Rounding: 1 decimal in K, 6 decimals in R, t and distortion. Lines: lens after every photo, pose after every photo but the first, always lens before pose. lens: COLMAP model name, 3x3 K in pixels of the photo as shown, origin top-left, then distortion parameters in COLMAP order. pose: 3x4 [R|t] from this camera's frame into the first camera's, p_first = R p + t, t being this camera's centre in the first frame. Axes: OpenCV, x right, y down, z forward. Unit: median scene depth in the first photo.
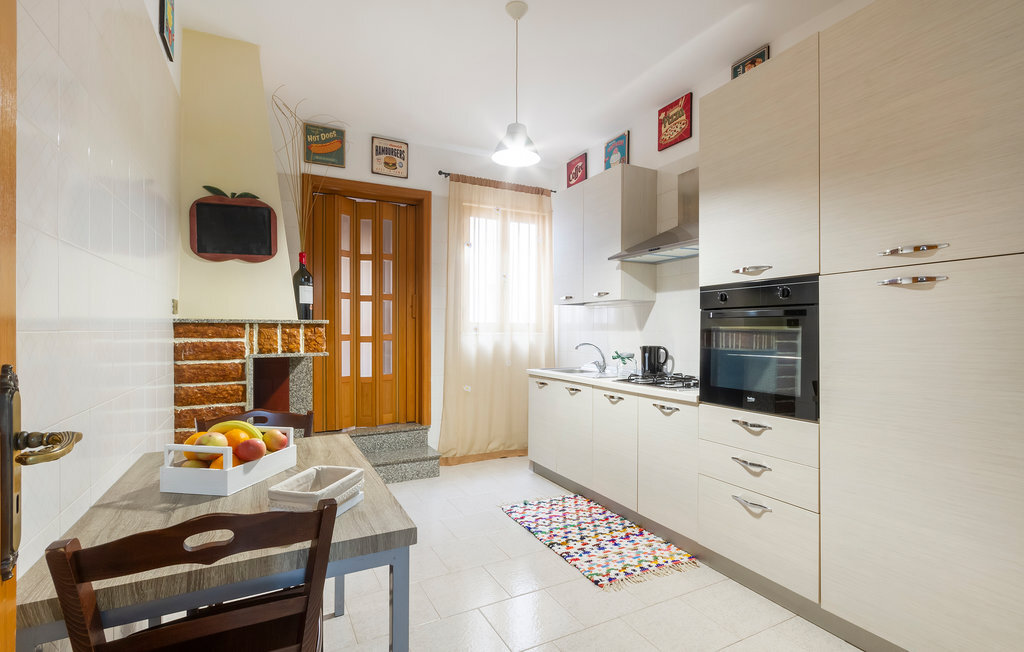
lens RADIAL K [[485.1, 0, 512.0], [0, 485.1, 326.0], [0, 0, 1]] dist [-0.001235, 0.000013]
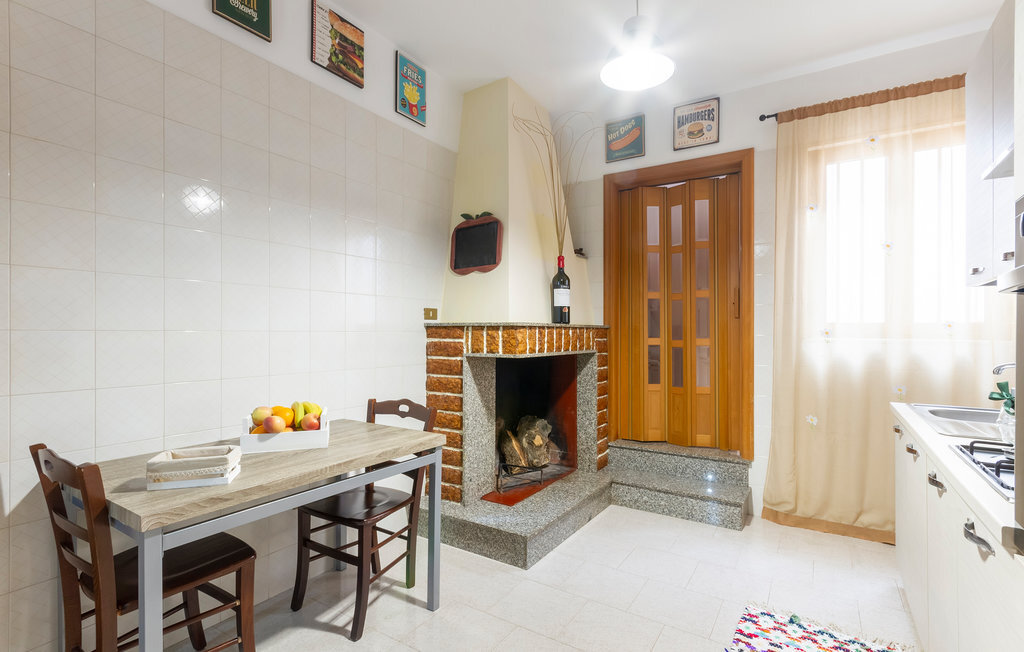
lens RADIAL K [[478.5, 0, 517.5], [0, 478.5, 333.2], [0, 0, 1]] dist [0.001449, 0.000146]
pose [[0.493179, 0.003243, -0.869922, 0.376767], [0.001503, 0.999988, 0.004580, 0.004563], [0.869927, -0.003567, 0.493168, 0.408009]]
